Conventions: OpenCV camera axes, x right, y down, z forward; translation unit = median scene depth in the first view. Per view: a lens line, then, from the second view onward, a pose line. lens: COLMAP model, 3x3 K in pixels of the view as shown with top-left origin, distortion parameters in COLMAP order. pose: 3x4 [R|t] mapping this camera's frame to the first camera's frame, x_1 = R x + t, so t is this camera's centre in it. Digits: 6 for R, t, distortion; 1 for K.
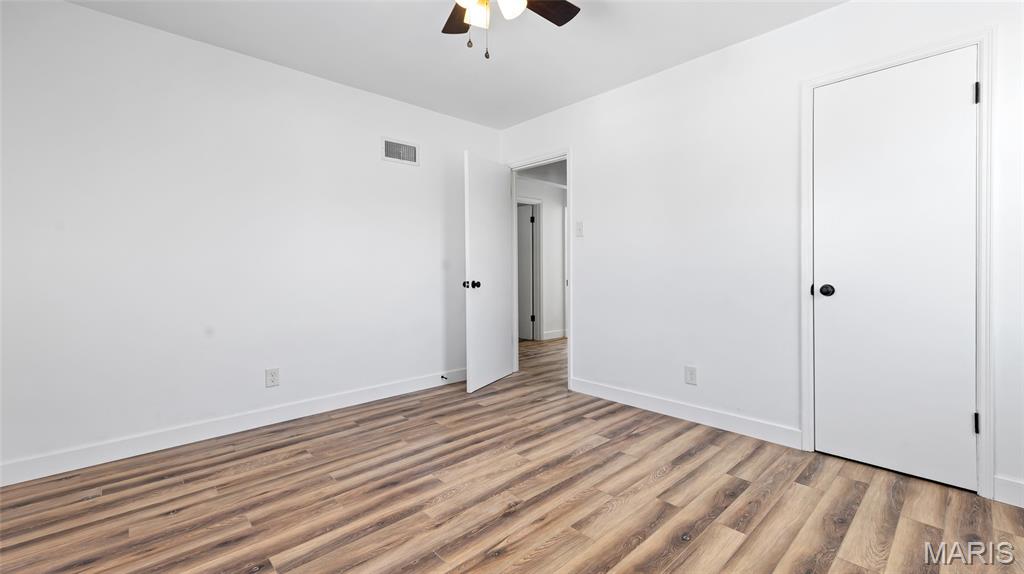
lens RADIAL K [[412.9, 0, 513.8], [0, 412.9, 270.6], [0, 0, 1]] dist [0.001335, 0.000316]
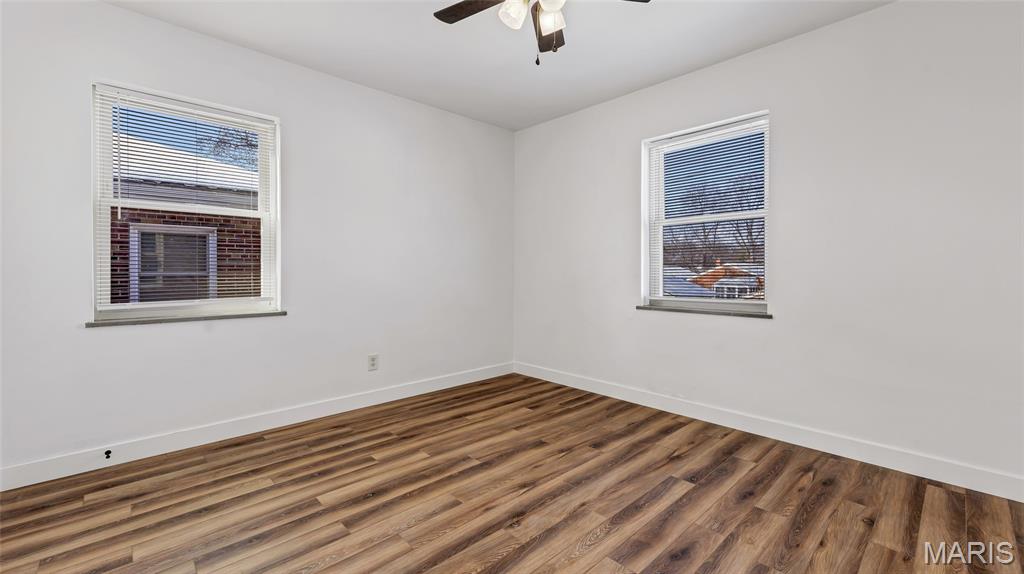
lens RADIAL K [[412.9, 0, 513.8], [0, 412.9, 270.6], [0, 0, 1]] dist [0.001335, 0.000316]
pose [[-0.999925, 0.005835, -0.010730, 0.007618], [0.005799, 0.999977, 0.003382, -0.006647], [0.010750, 0.003320, -0.999937, 1.996123]]
